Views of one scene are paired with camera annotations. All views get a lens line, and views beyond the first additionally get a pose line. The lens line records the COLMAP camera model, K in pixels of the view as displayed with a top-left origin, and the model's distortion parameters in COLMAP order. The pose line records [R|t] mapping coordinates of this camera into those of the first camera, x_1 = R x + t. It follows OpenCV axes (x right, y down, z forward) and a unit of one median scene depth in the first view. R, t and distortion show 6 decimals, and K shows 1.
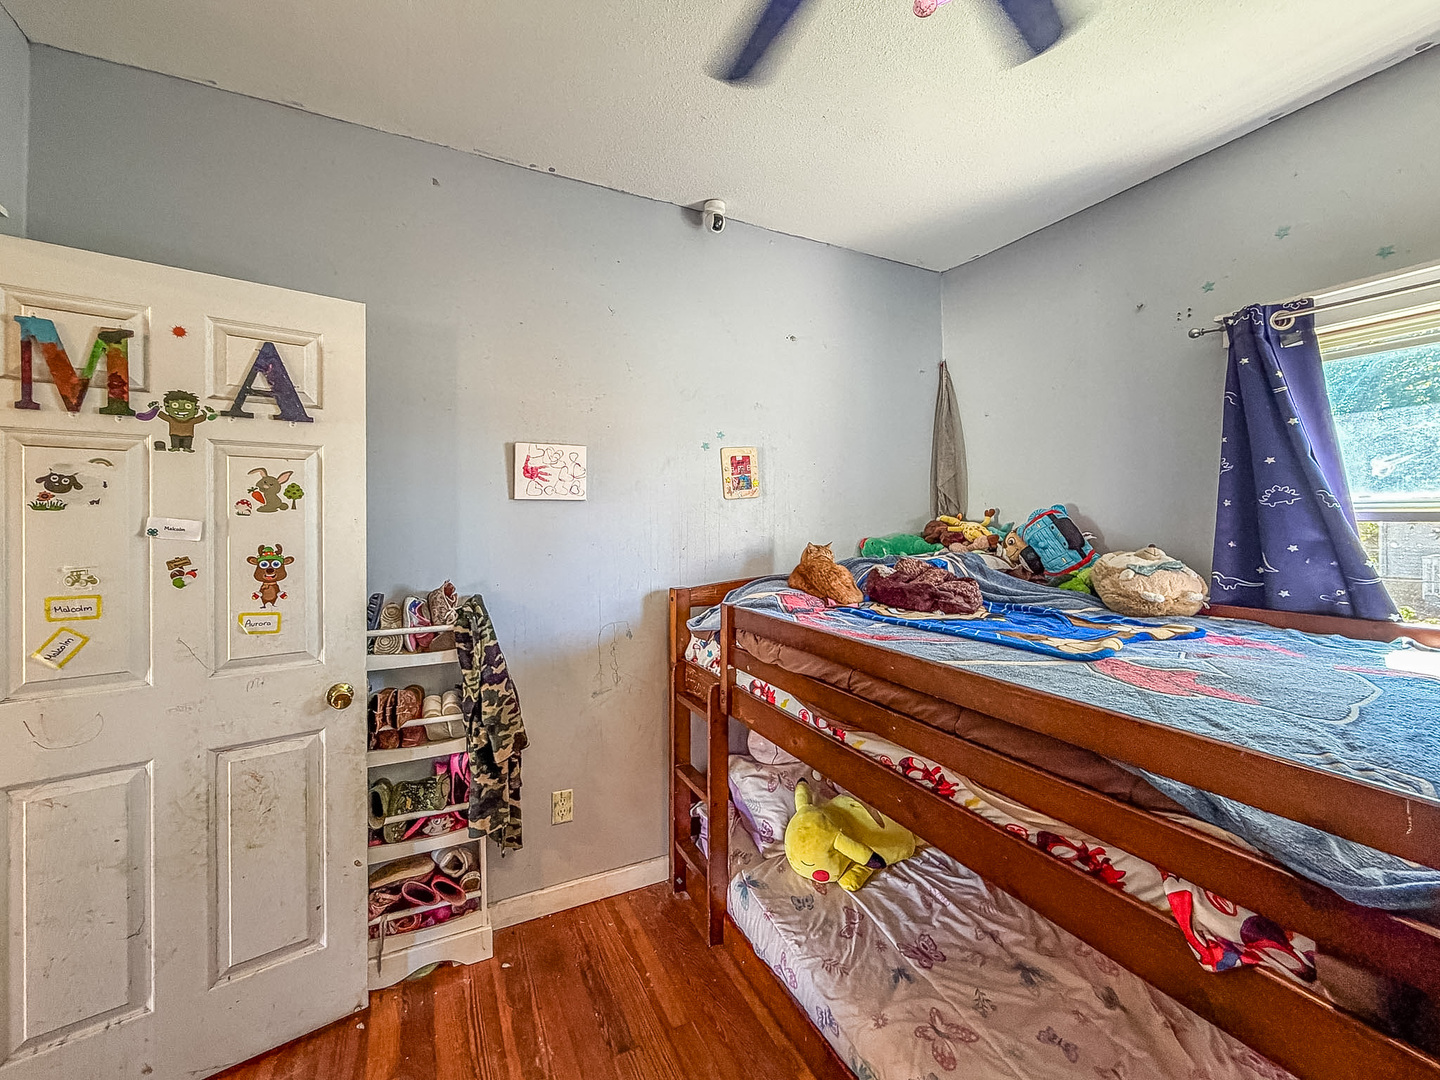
lens RADIAL K [[594.9, 0, 716.1], [0, 594.9, 524.5], [0, 0, 1]] dist [0.000966, 0.001014]
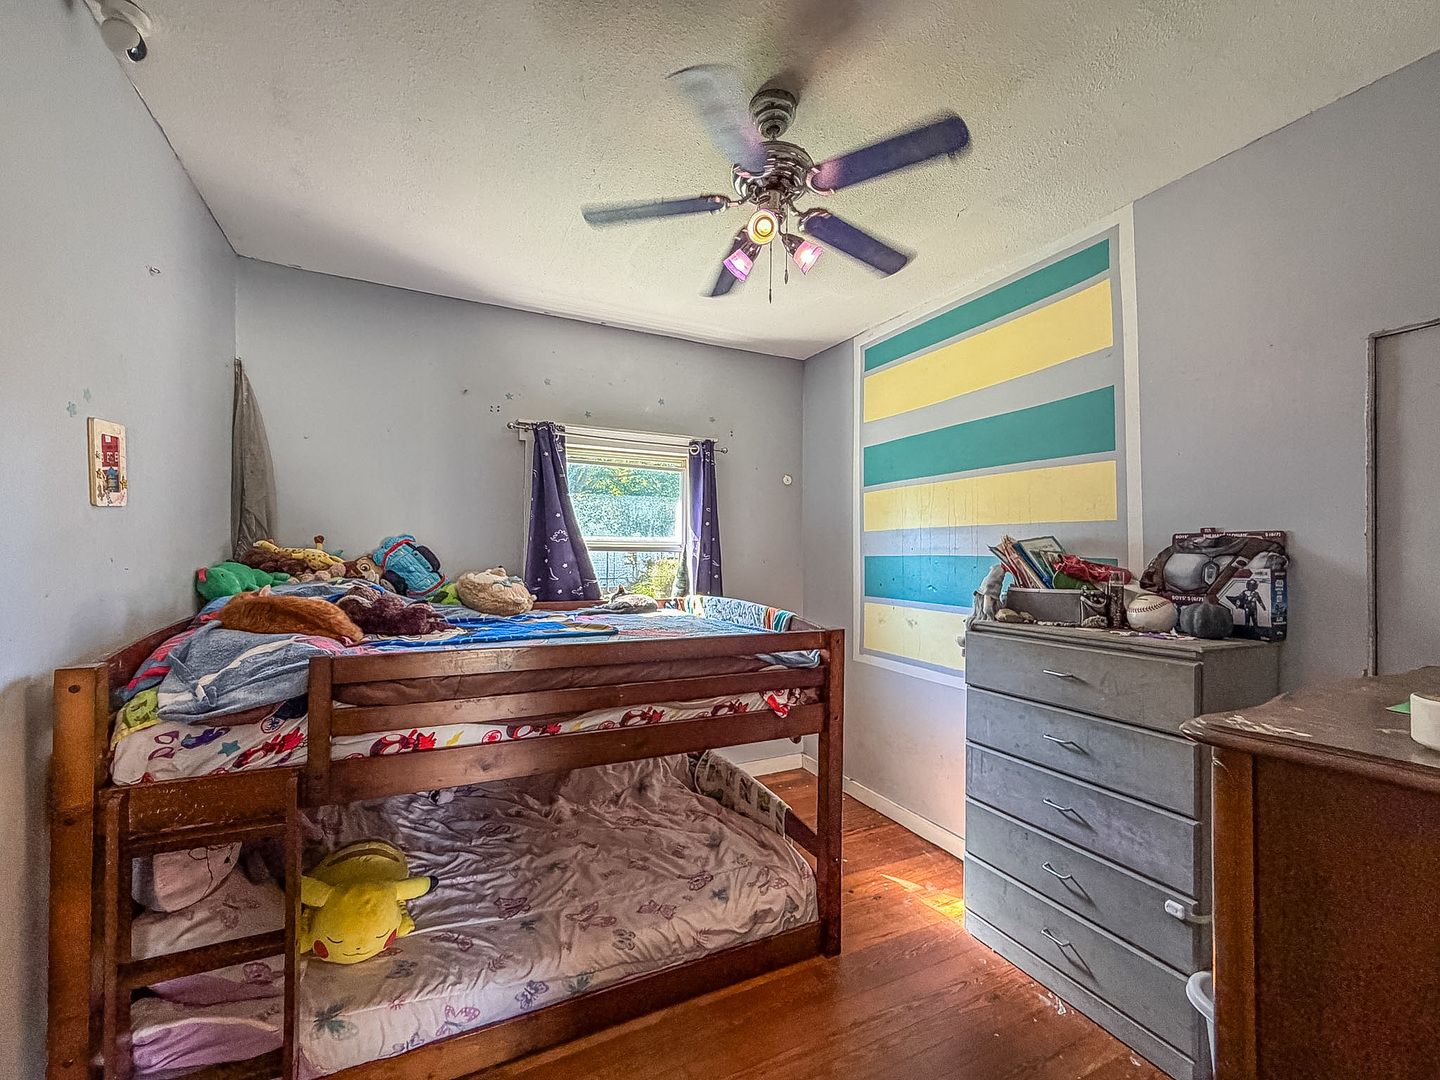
lens RADIAL K [[594.9, 0, 690.7], [0, 594.9, 552.8], [0, 0, 1]] dist [0.000966, 0.001014]
pose [[0.024735, 0.001234, 0.999693, -0.833337], [-0.001668, 0.999998, -0.001194, 0.003743], [-0.999693, -0.001638, 0.024737, 0.603765]]
